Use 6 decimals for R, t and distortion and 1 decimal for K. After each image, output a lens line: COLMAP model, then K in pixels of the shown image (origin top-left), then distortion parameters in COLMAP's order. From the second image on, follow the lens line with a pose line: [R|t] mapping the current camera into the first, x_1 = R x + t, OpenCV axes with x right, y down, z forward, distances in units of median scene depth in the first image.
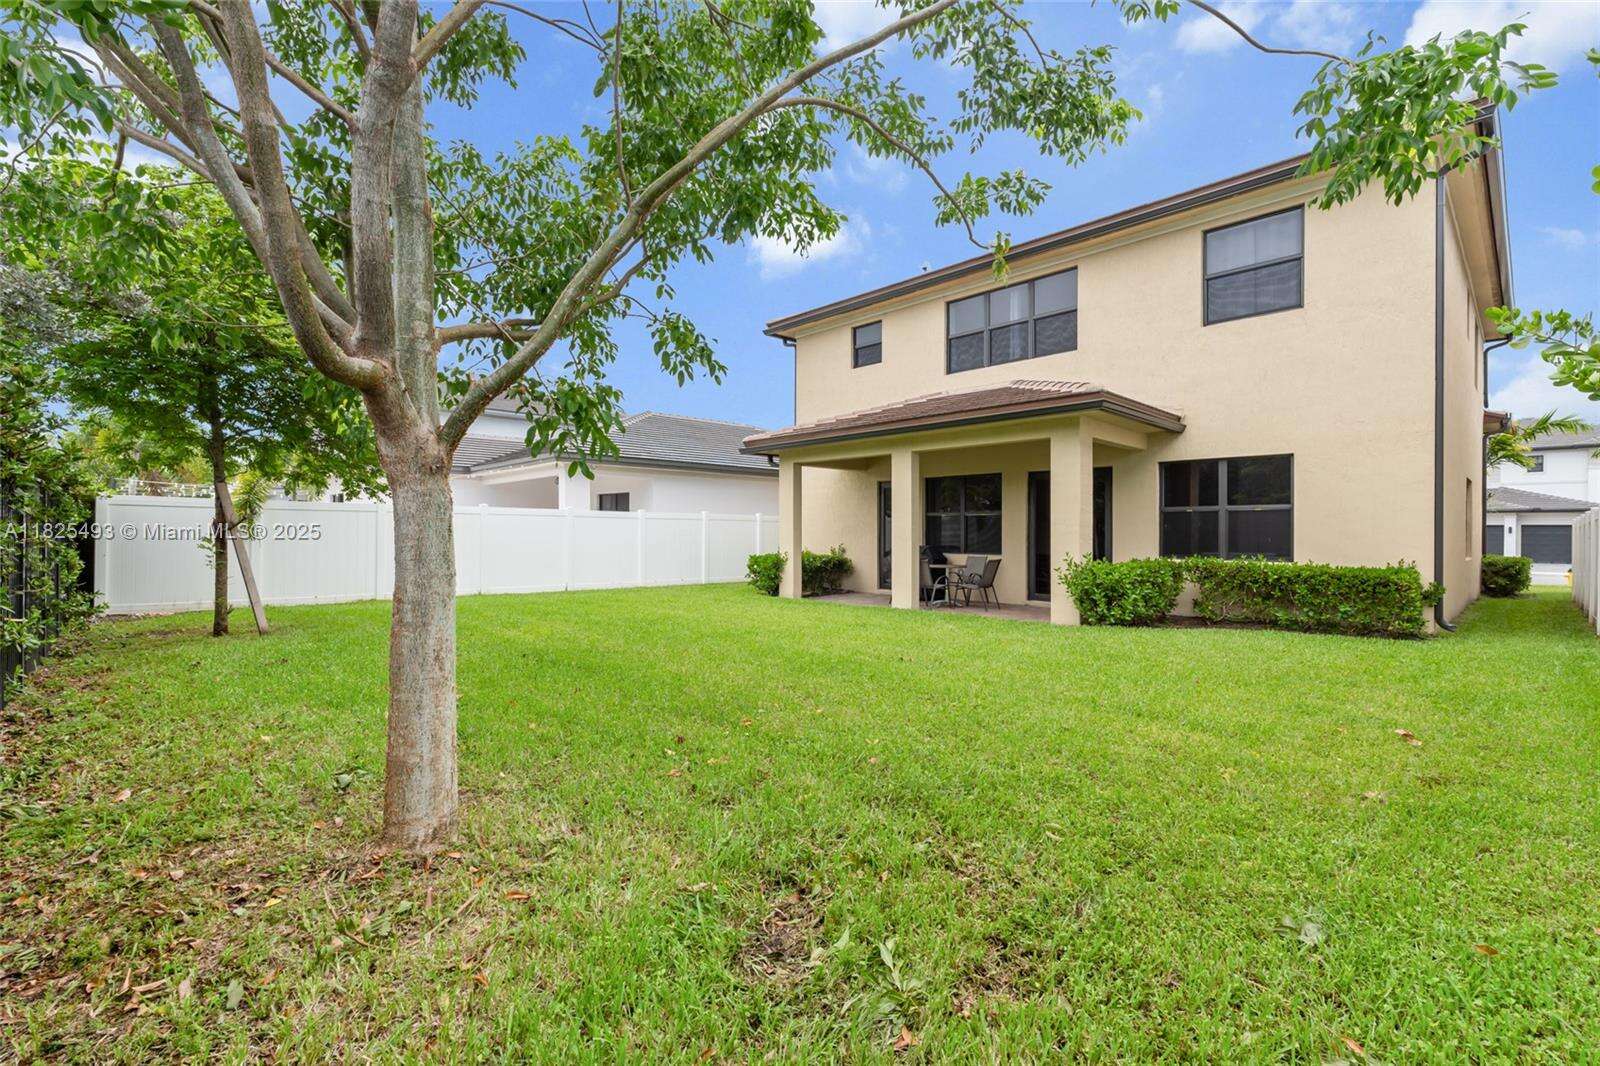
lens RADIAL K [[669.7, 0, 827.2], [0, 669.7, 535.5], [0, 0, 1]] dist [-0.000118, -0.000013]
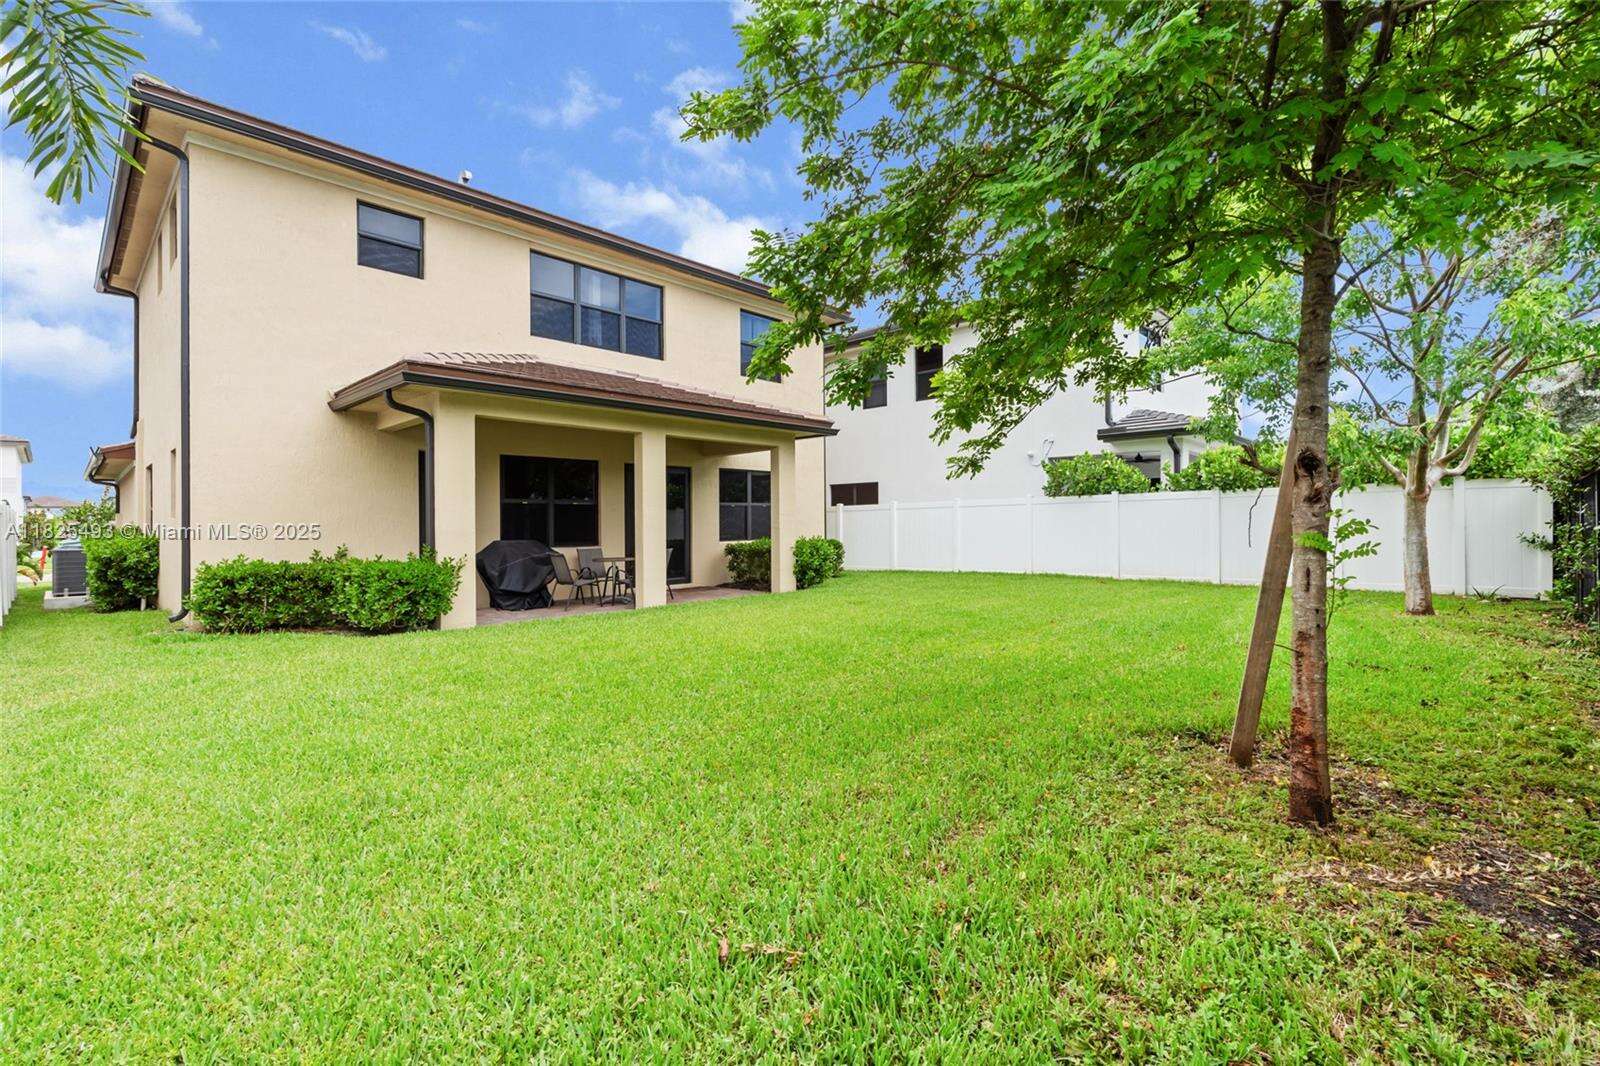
lens RADIAL K [[718.4, 0, 798.9], [0, 718.4, 511.5], [0, 0, 1]] dist [0.001253, 0.000274]
pose [[0.000501, 0.013764, 0.999905, -0.771568], [0.014662, 0.999798, -0.013770, -0.001998], [-0.999892, 0.014667, 0.000299, 0.716907]]
